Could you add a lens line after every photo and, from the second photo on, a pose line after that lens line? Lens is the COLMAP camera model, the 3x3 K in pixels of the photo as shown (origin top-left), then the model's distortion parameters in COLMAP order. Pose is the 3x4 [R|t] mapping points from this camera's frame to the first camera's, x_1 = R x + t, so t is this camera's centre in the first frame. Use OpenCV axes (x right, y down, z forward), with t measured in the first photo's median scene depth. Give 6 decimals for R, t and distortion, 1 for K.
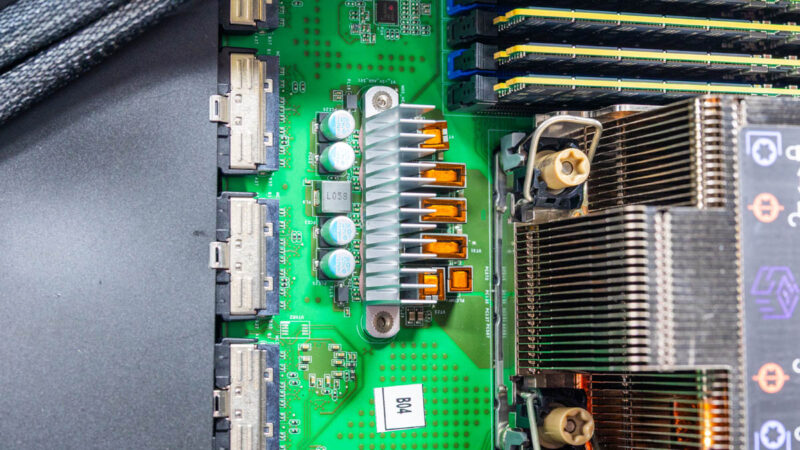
lens RADIAL K [[1897.0, 0, 400.0], [0, 1897.0, 225.0], [0, 0, 1]] dist [-0.000354, -0.044208]
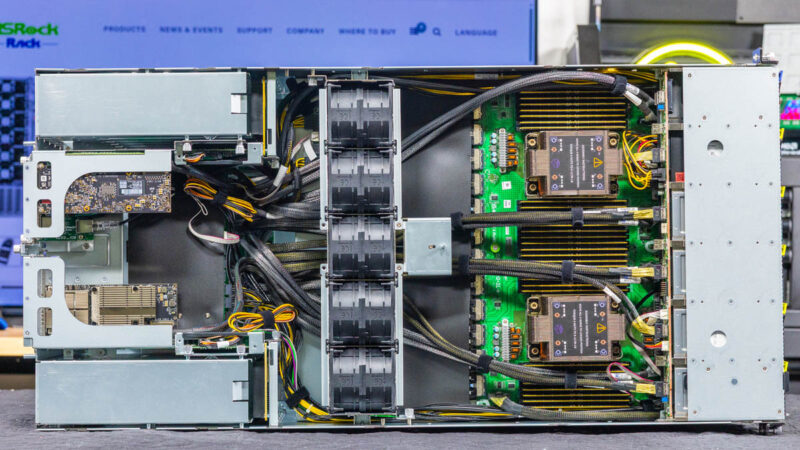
lens RADIAL K [[1897.0, 0, 400.0], [0, 1897.0, 225.0], [0, 0, 1]] dist [-0.000354, -0.044208]
pose [[0.946410, -0.011651, -0.322758, 1.548087], [0.027784, 0.998581, 0.045423, -0.052249], [0.321771, -0.051956, 0.945391, -4.525931]]
